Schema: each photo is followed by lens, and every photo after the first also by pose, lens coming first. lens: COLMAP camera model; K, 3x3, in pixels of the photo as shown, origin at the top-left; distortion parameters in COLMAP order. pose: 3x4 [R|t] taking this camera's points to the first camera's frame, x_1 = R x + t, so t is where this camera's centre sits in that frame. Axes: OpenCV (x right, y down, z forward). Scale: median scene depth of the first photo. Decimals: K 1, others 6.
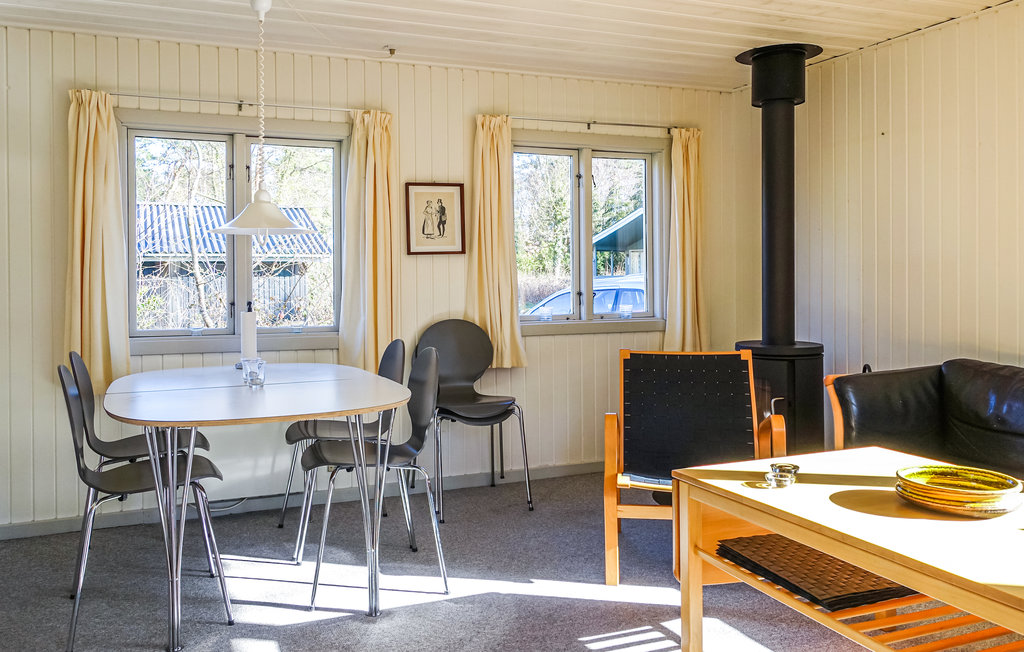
lens RADIAL K [[819.9, 0, 450.1], [0, 819.9, 278.7], [0, 0, 1]] dist [-0.024253, 0.004595]
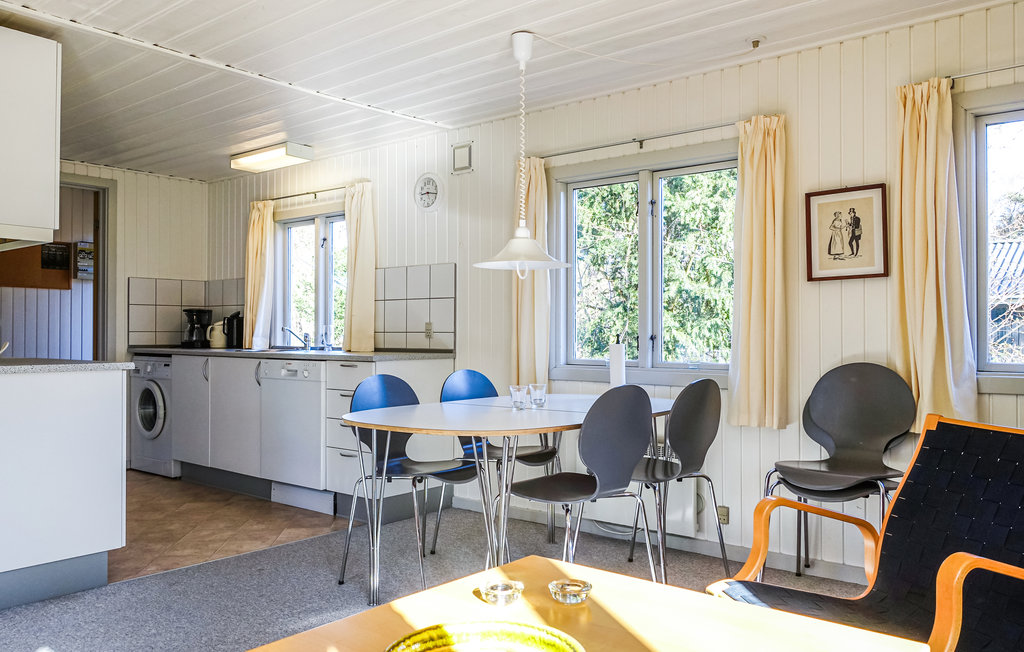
lens RADIAL K [[819.9, 0, 517.4], [0, 819.9, 329.6], [0, 0, 1]] dist [-0.024253, 0.004595]
pose [[0.472397, -0.001053, -0.881385, 0.529548], [-0.007259, 0.999961, -0.005086, 0.025381], [0.881356, 0.008801, 0.472371, 0.356311]]
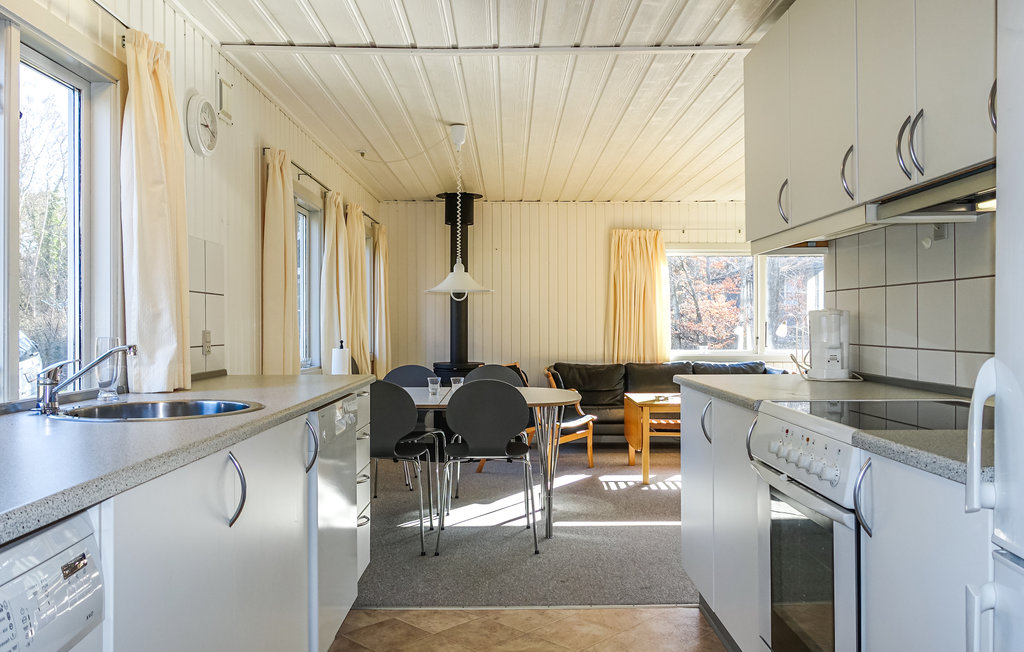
lens RADIAL K [[819.9, 0, 513.9], [0, 819.9, 328.3], [0, 0, 1]] dist [-0.024253, 0.004595]
pose [[0.355254, 0.000550, 0.934770, -1.169321], [-0.002438, 0.999997, 0.000338, 0.006462], [-0.934767, -0.002400, 0.355254, 0.268098]]
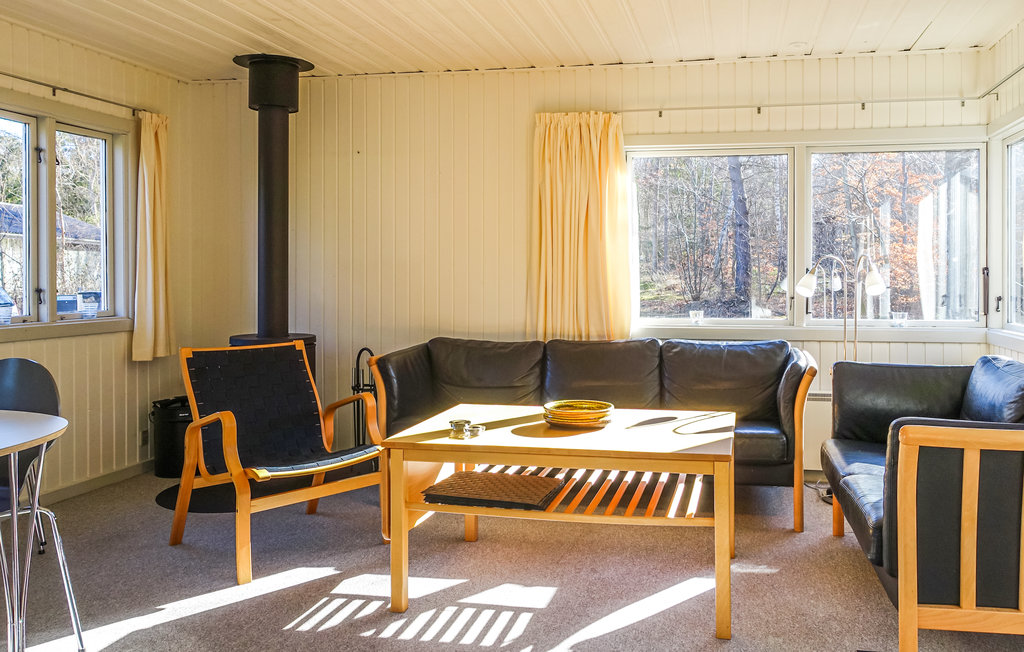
lens RADIAL K [[875.1, 0, 586.2], [0, 875.1, 267.4], [0, 0, 1]] dist [-0.006872, -0.000509]
pose [[0.498224, 0.015131, 0.866917, -0.367893], [-0.003482, 0.999875, -0.015450, 0.006954], [-0.867042, 0.004679, 0.498214, 0.085294]]
